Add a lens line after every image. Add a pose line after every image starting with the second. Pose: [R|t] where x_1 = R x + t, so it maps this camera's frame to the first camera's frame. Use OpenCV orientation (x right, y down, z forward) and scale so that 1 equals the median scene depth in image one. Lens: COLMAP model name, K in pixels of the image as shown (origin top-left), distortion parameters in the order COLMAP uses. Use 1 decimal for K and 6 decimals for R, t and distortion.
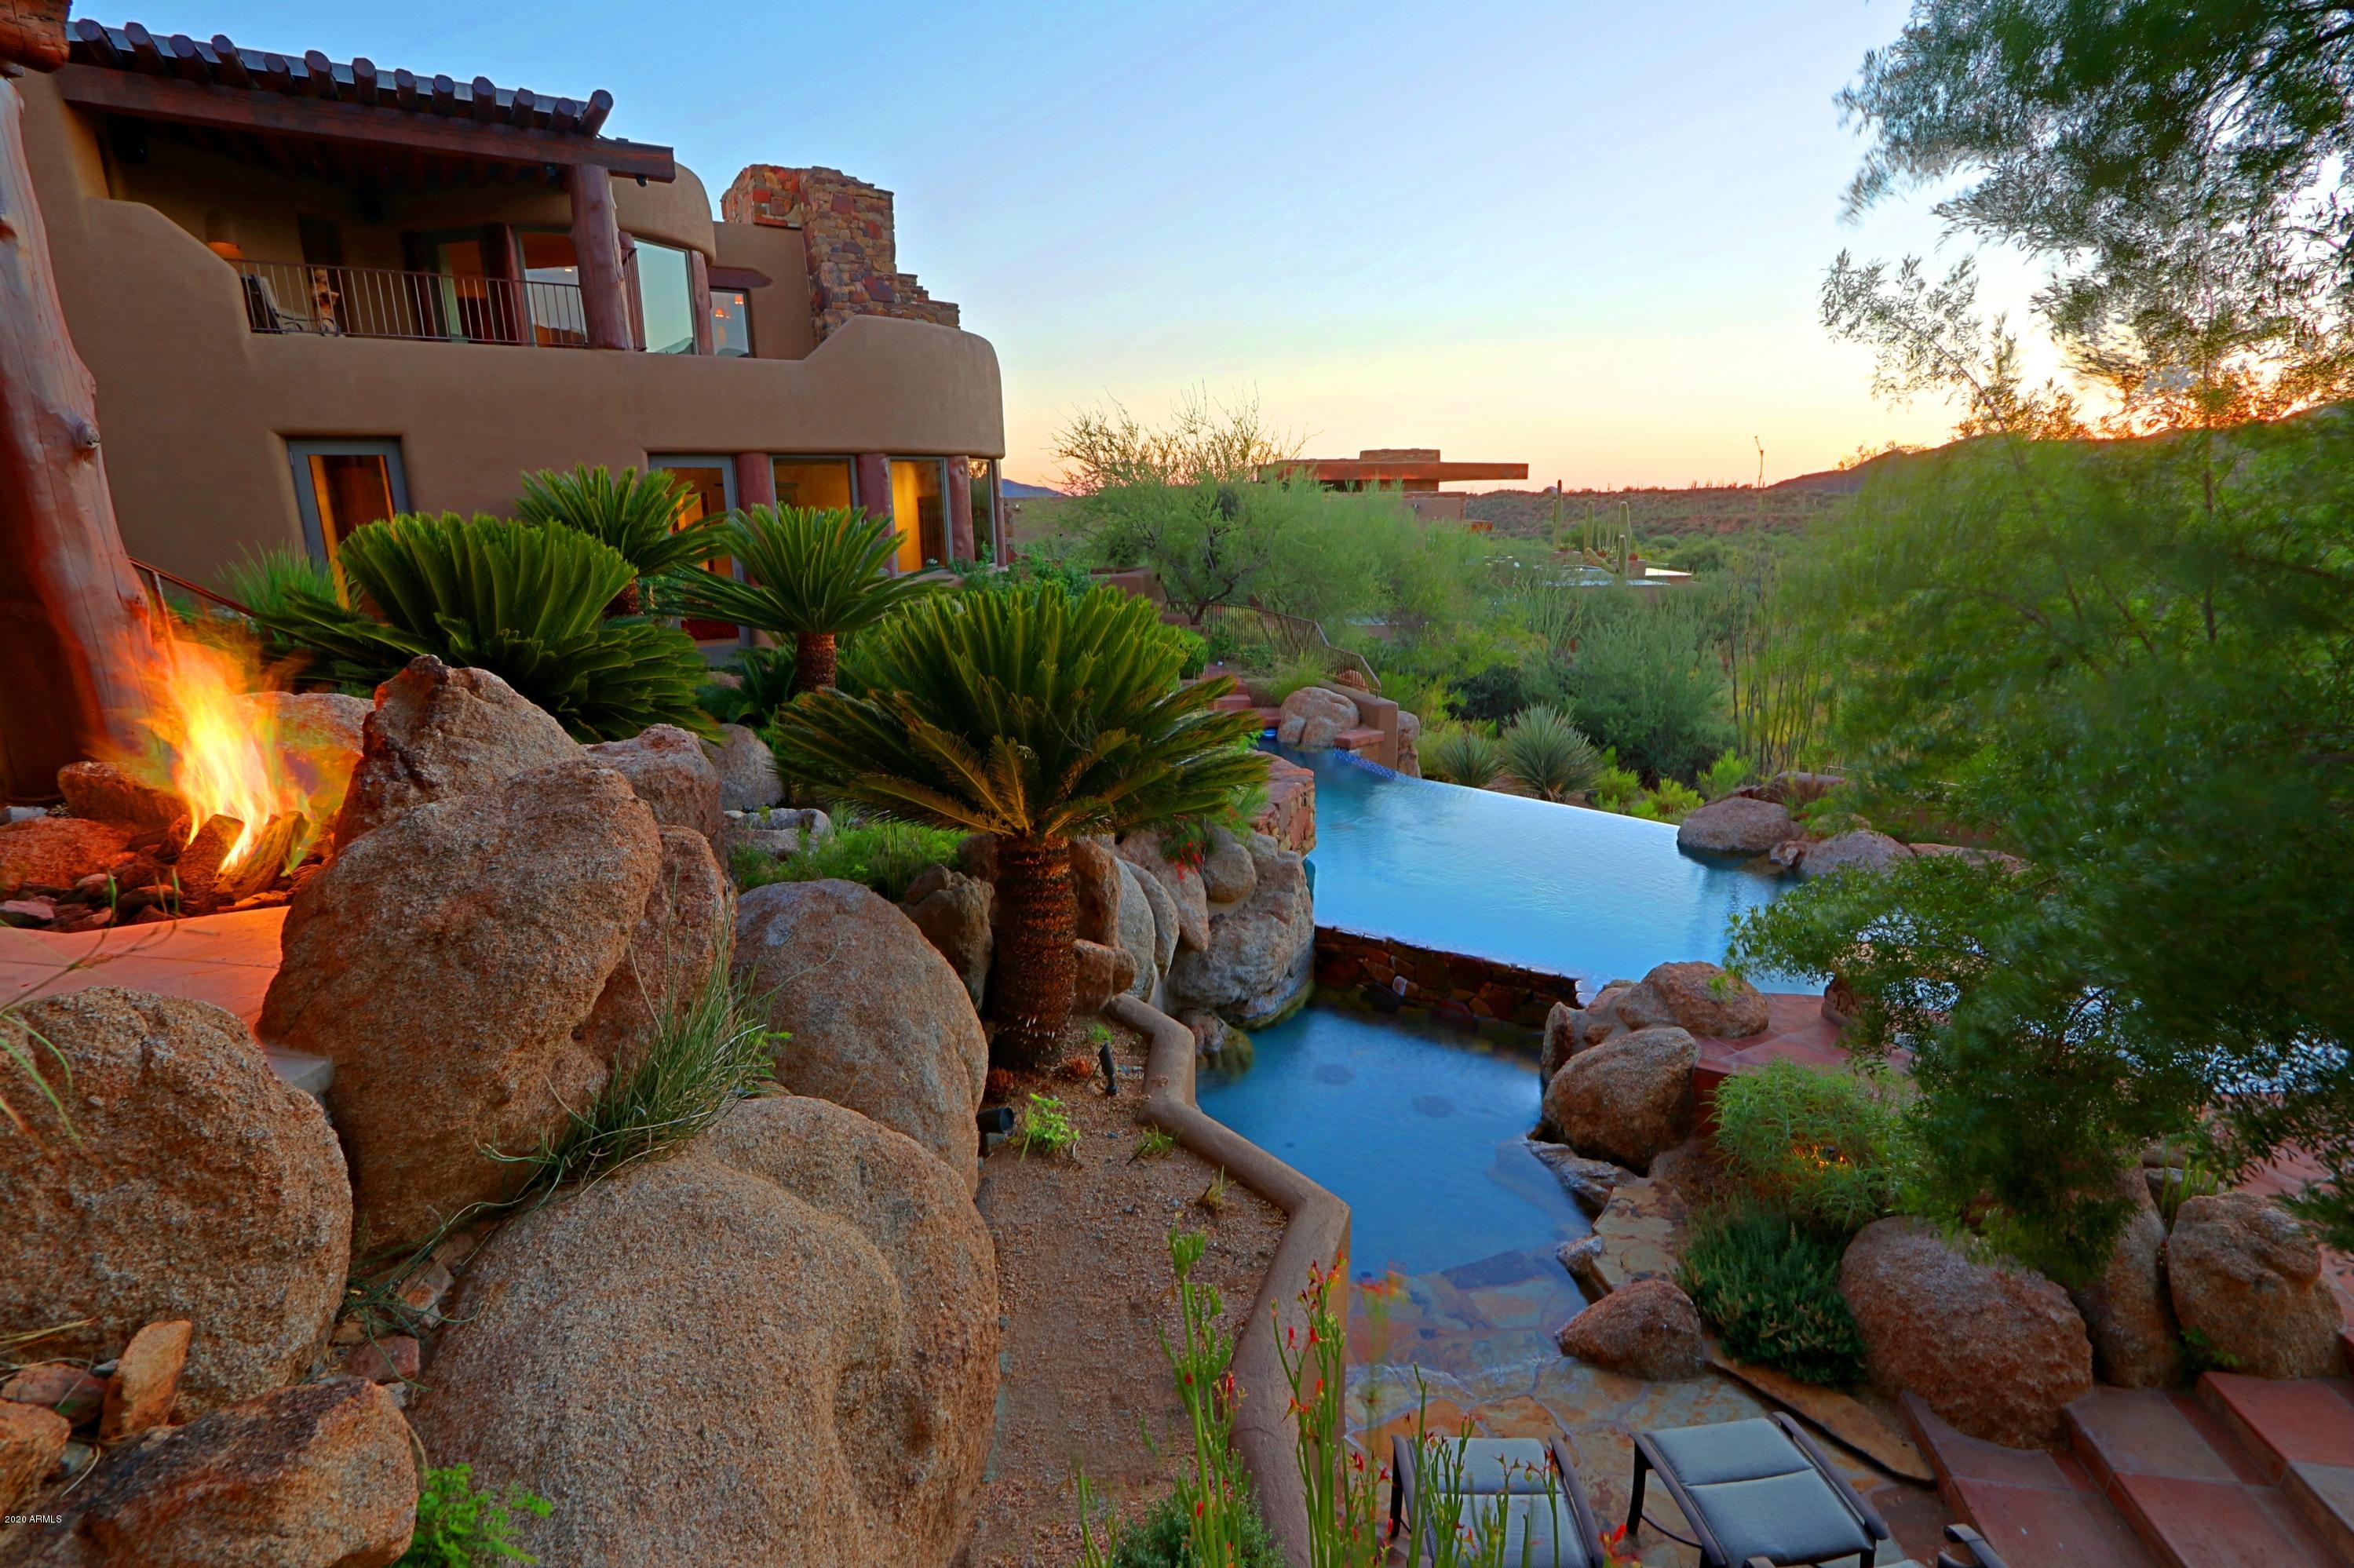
lens RADIAL K [[1084.9, 0, 1167.4], [0, 1084.9, 753.4], [0, 0, 1]] dist [-0.014998, 0.001234]
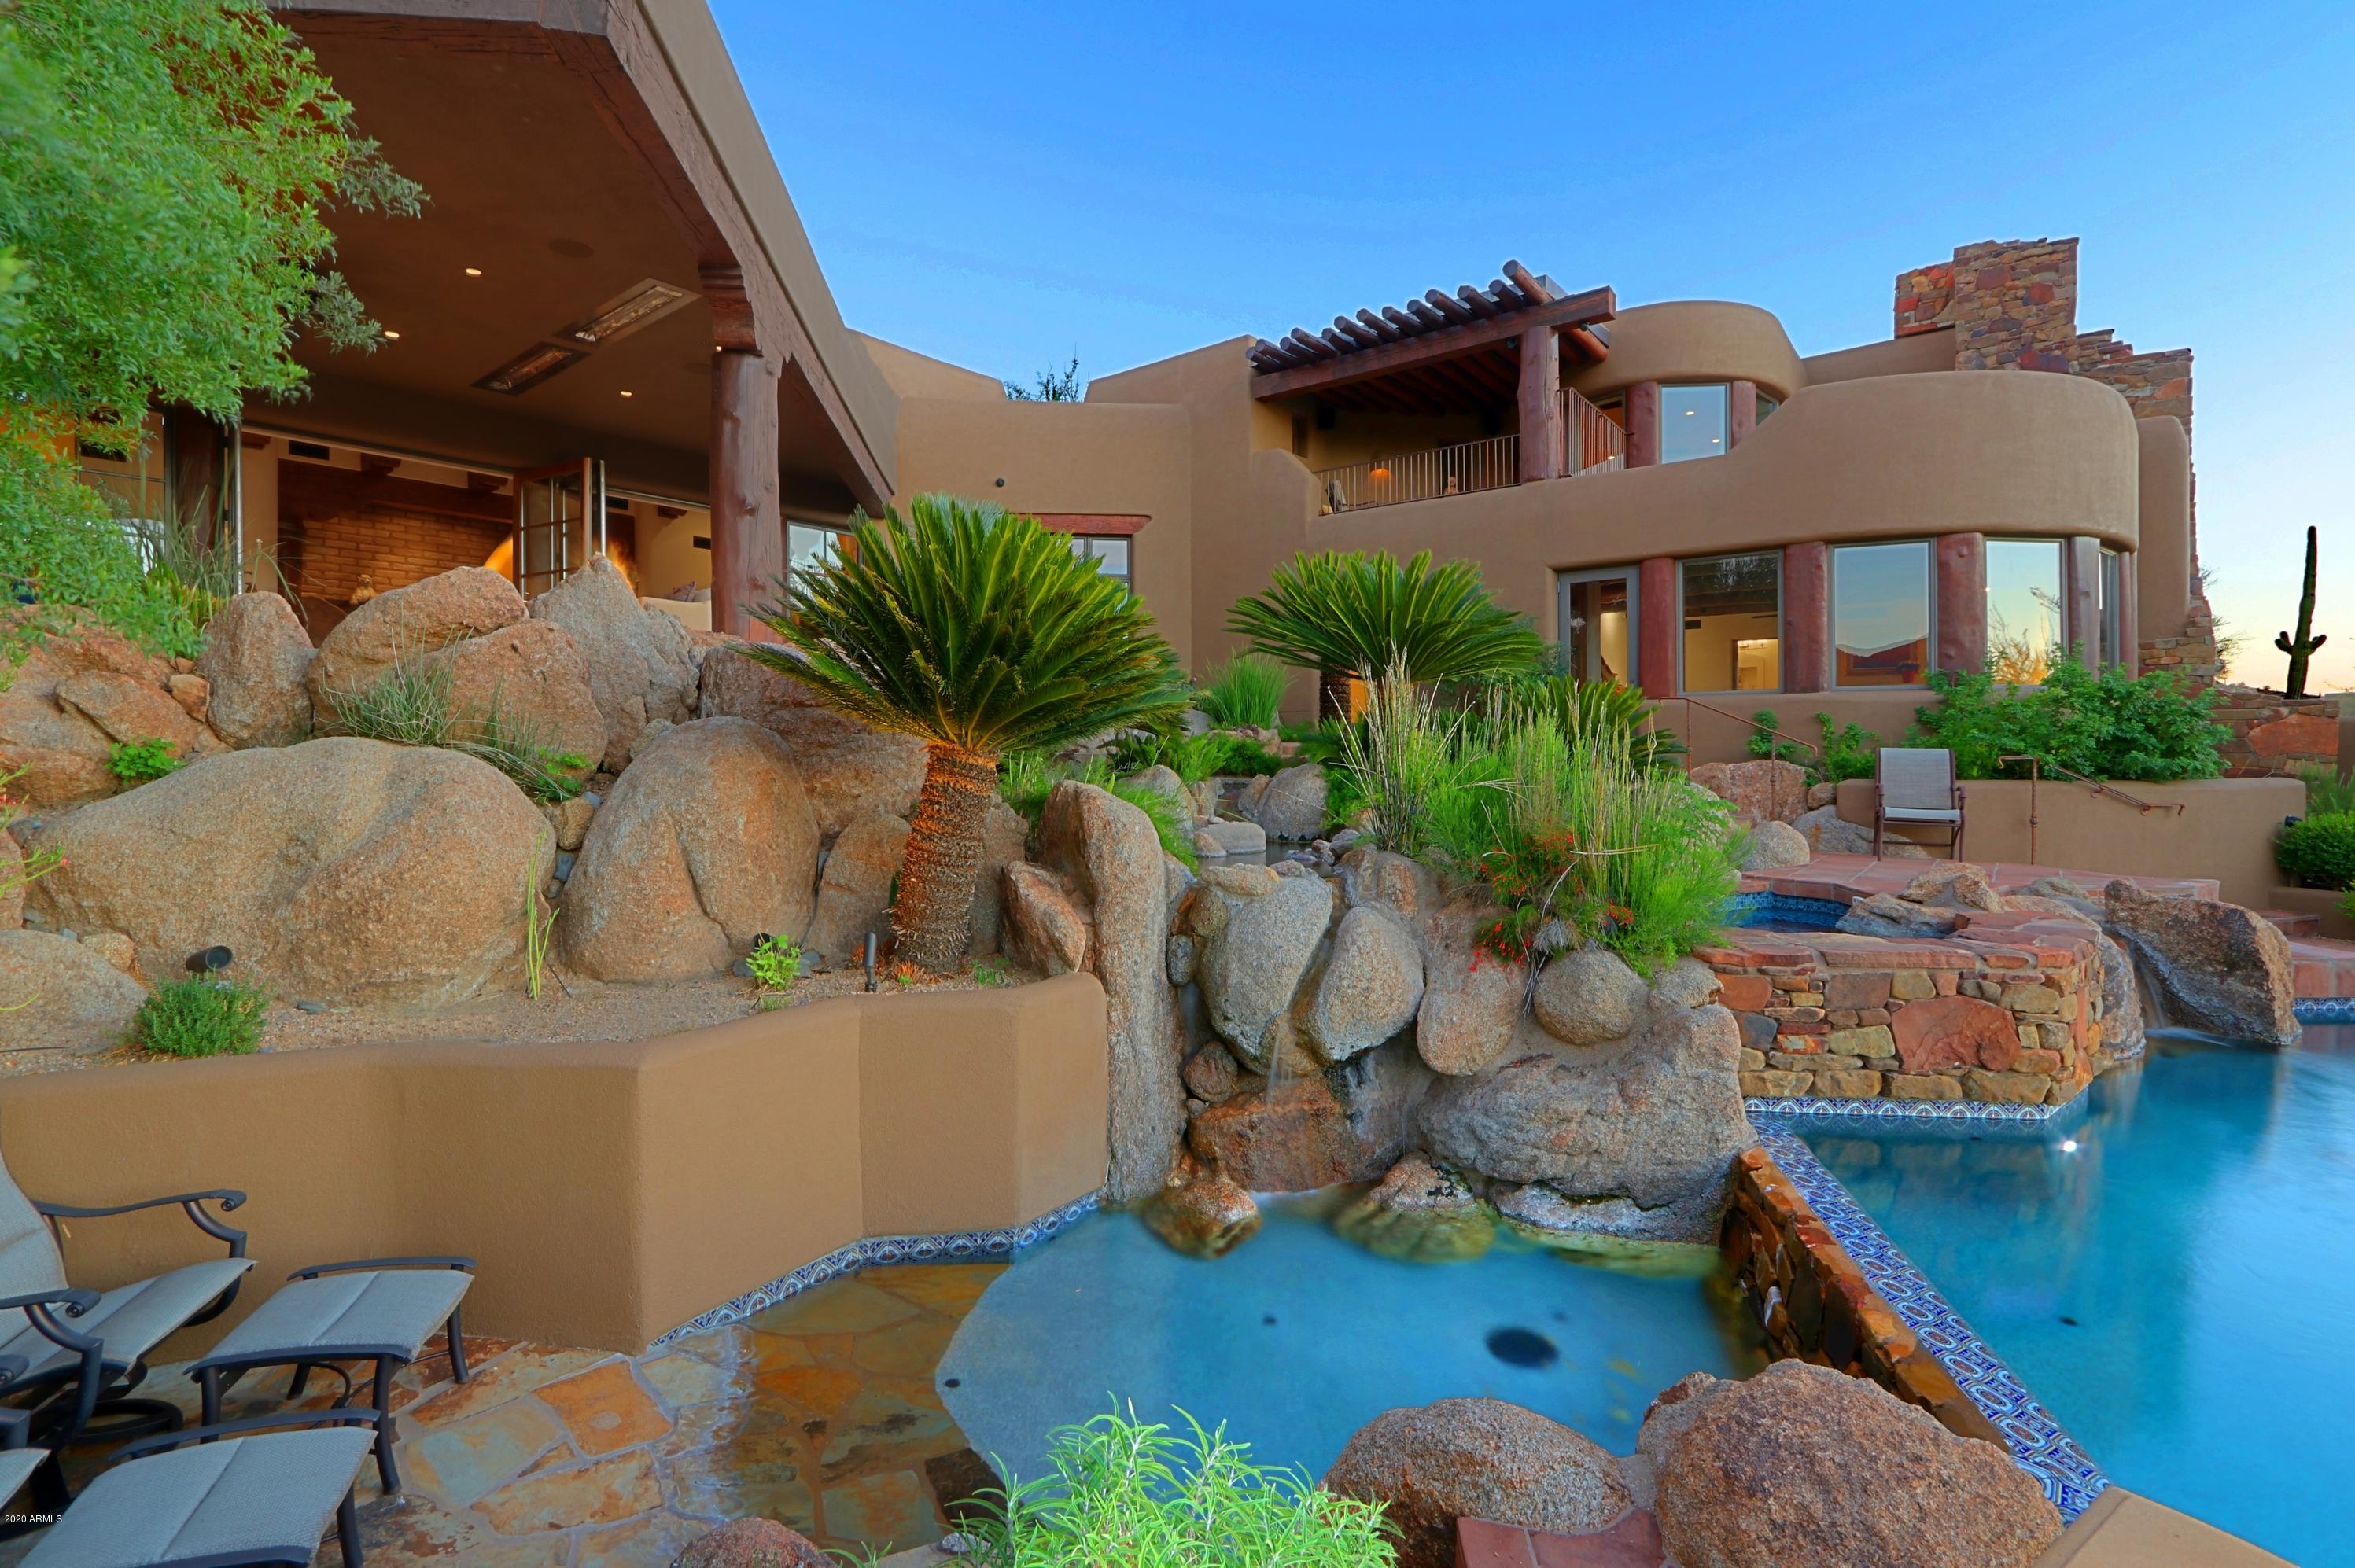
lens RADIAL K [[1085.3, 0, 1167.9], [0, 1085.3, 753.4], [0, 0, 1]] dist [-0.014998, 0.001234]
pose [[0.313212, 0.012027, -0.949607, 0.331163], [-0.220621, 0.973485, -0.060439, 0.034084], [0.923702, 0.228434, 0.307560, 0.302347]]
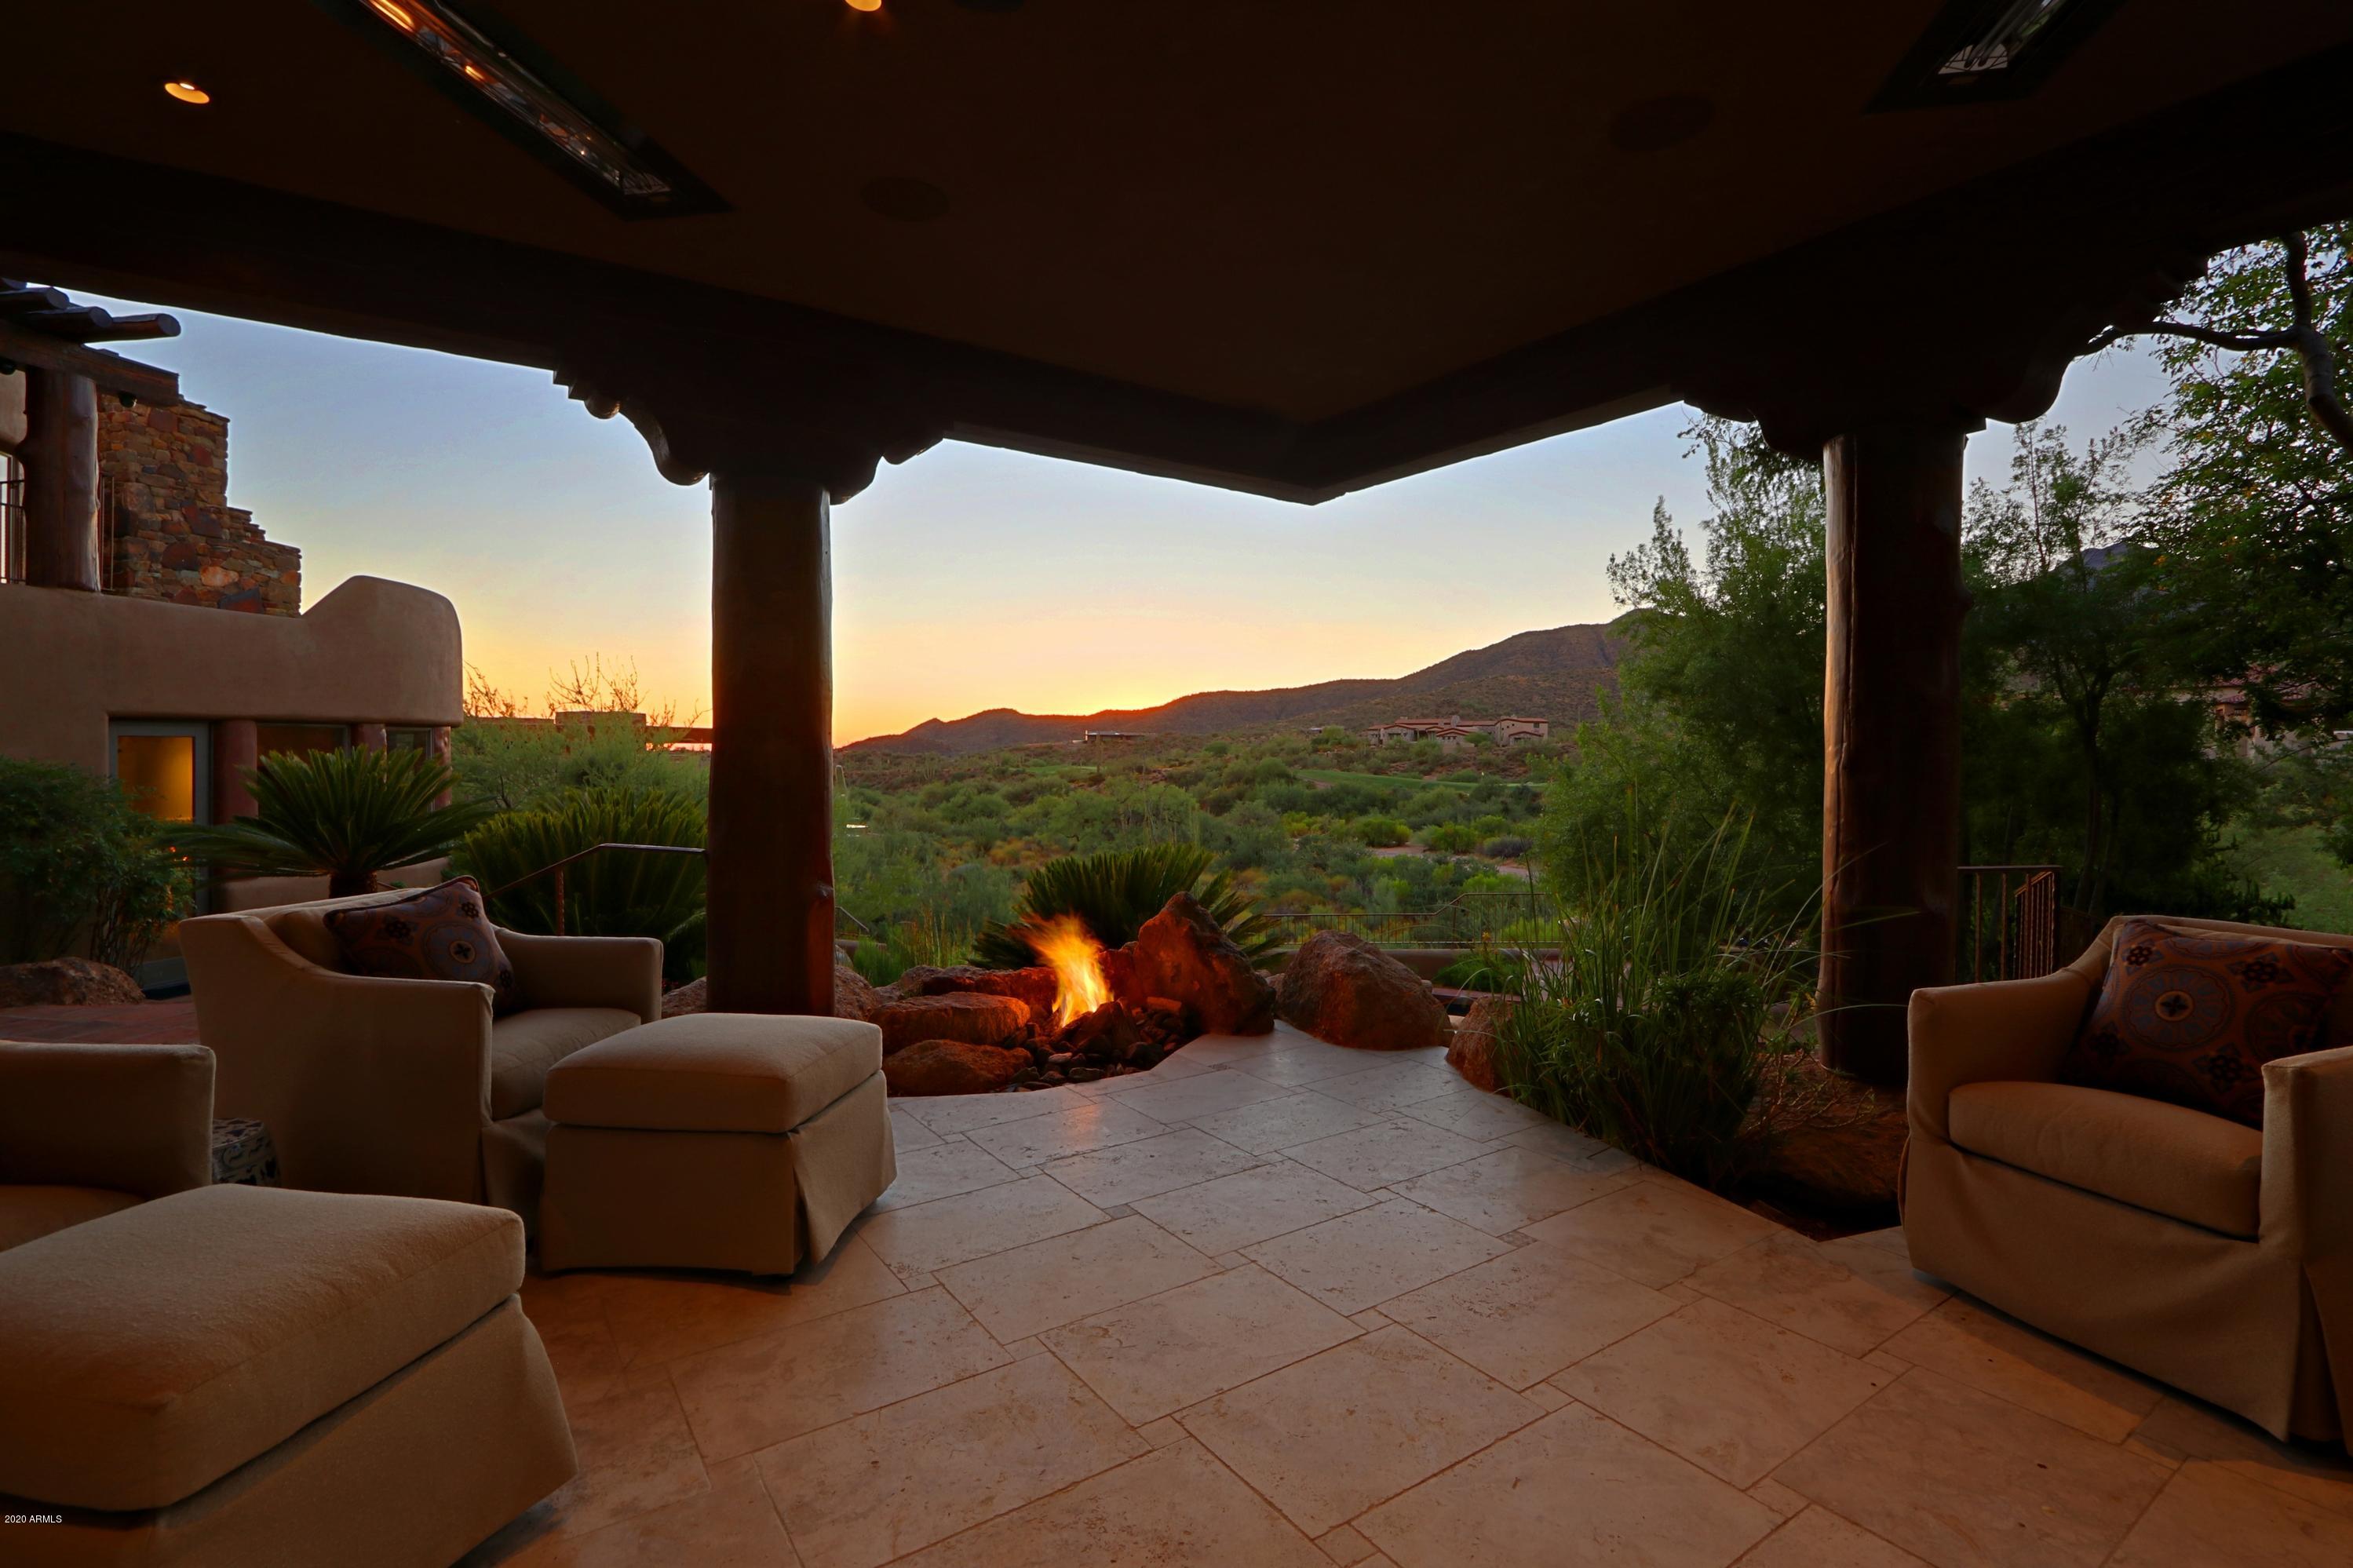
lens RADIAL K [[1084.5, 0, 1166.9], [0, 1084.5, 753.4], [0, 0, 1]] dist [-0.014998, 0.001234]
pose [[0.704002, 0.013338, 0.710073, -0.400700], [0.151816, 0.973886, -0.168811, -0.004749], [-0.693782, 0.226644, 0.683593, -0.047348]]
